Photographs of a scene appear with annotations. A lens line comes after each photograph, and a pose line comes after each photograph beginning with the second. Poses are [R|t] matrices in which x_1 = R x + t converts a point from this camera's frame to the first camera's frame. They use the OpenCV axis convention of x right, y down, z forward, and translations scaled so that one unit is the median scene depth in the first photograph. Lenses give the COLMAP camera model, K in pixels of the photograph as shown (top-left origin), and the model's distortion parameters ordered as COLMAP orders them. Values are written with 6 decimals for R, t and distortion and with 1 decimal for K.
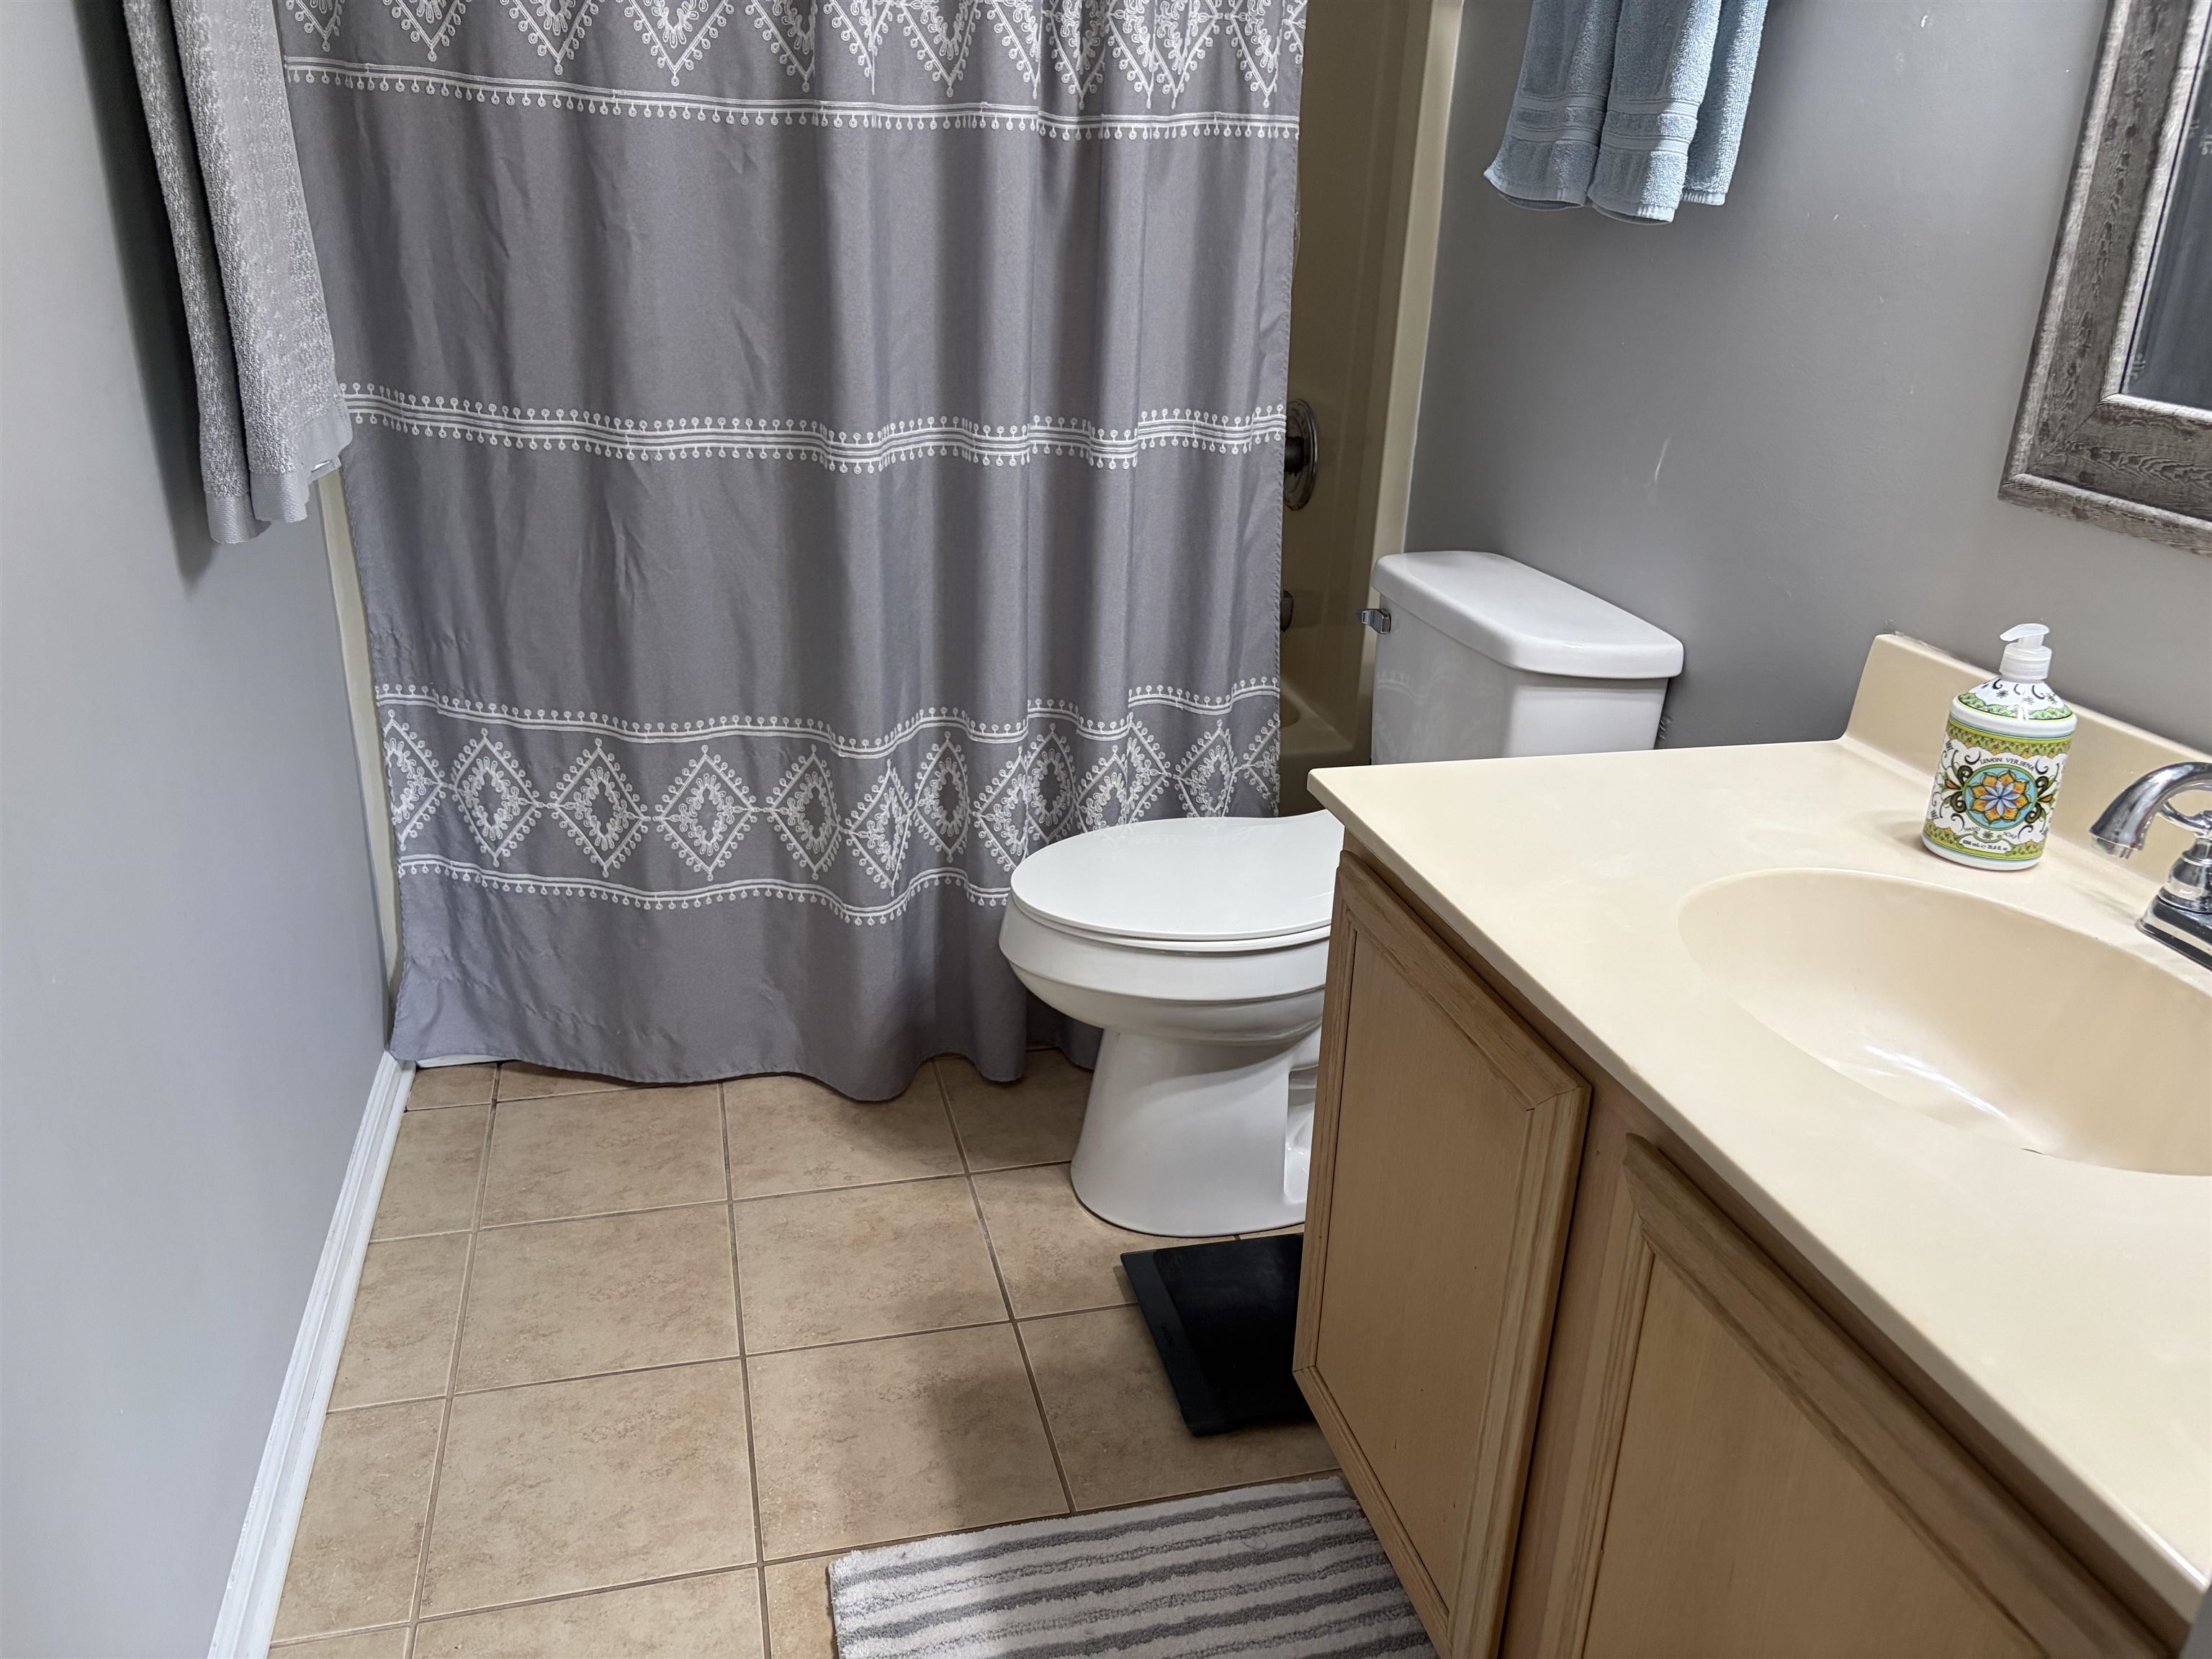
lens RADIAL K [[1677.5, 0, 1103.8], [0, 1677.5, 834.8], [0, 0, 1]] dist [0.043613, -0.048014]
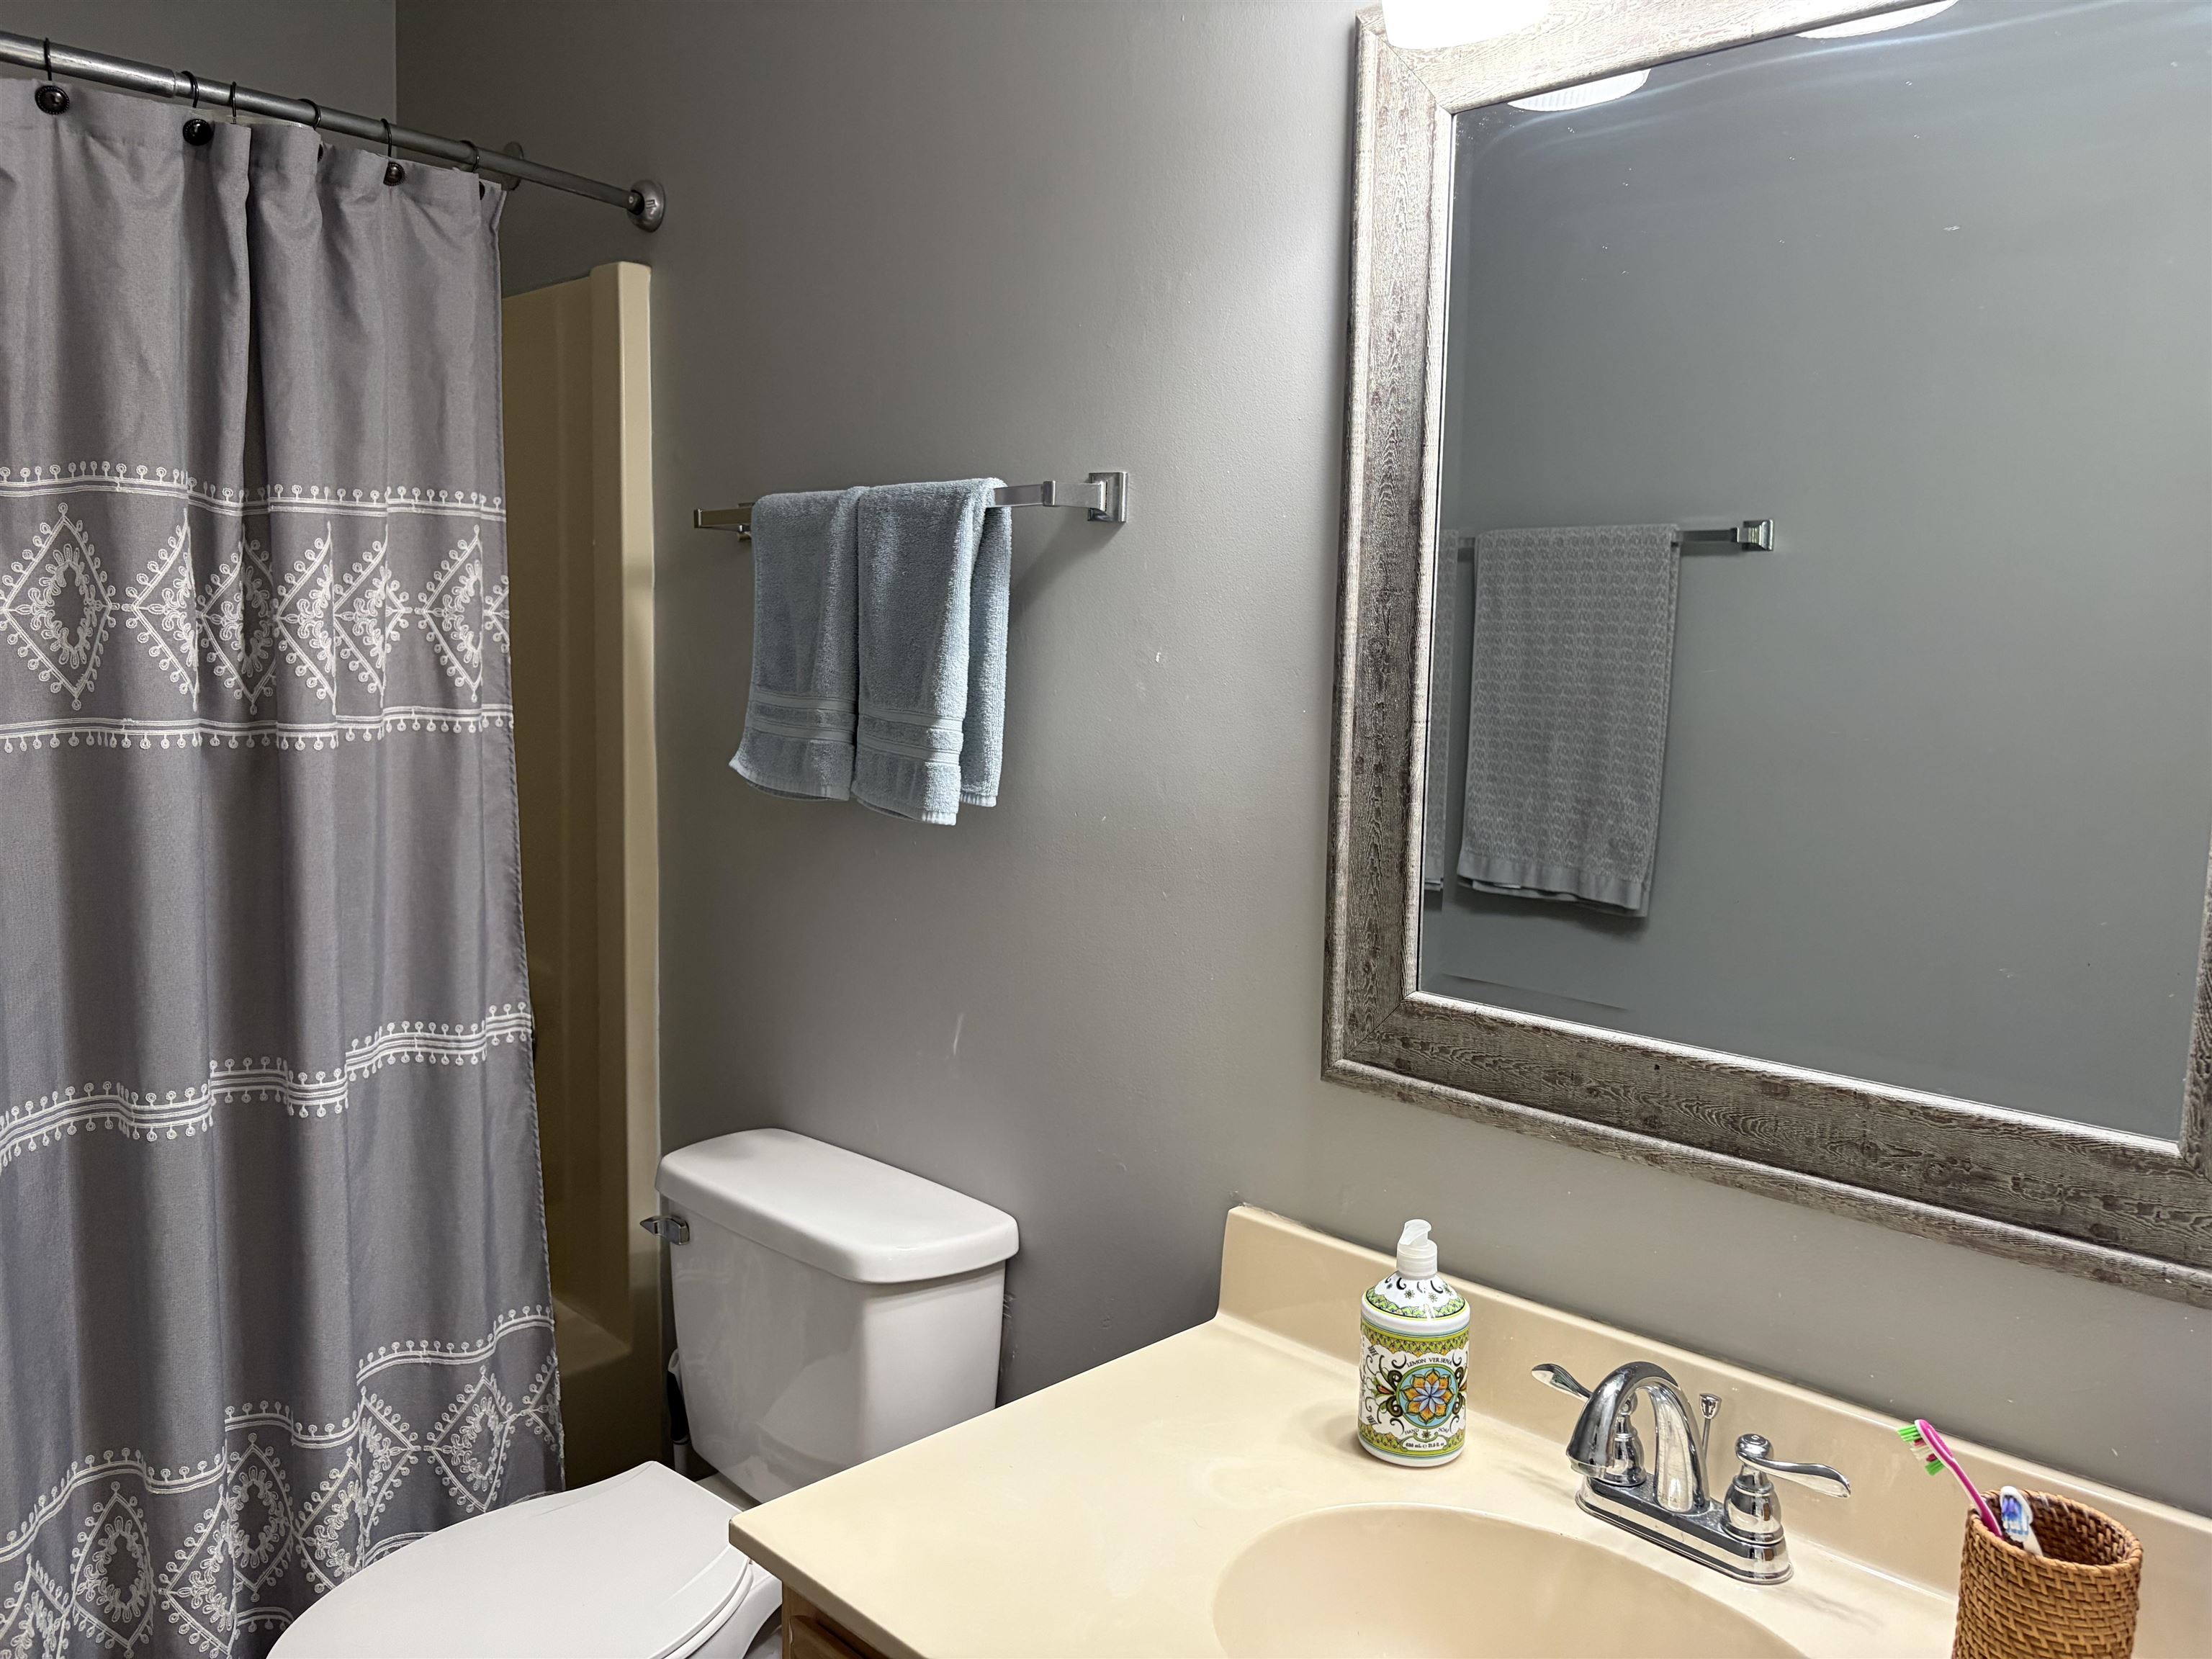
lens RADIAL K [[1677.5, 0, 1099.4], [0, 1677.5, 838.2], [0, 0, 1]] dist [0.043613, -0.048014]
pose [[0.861661, -0.080464, 0.501065, -0.081441], [0.200137, 0.961206, -0.189812, -0.125992], [-0.466354, 0.263835, 0.844337, 0.095084]]
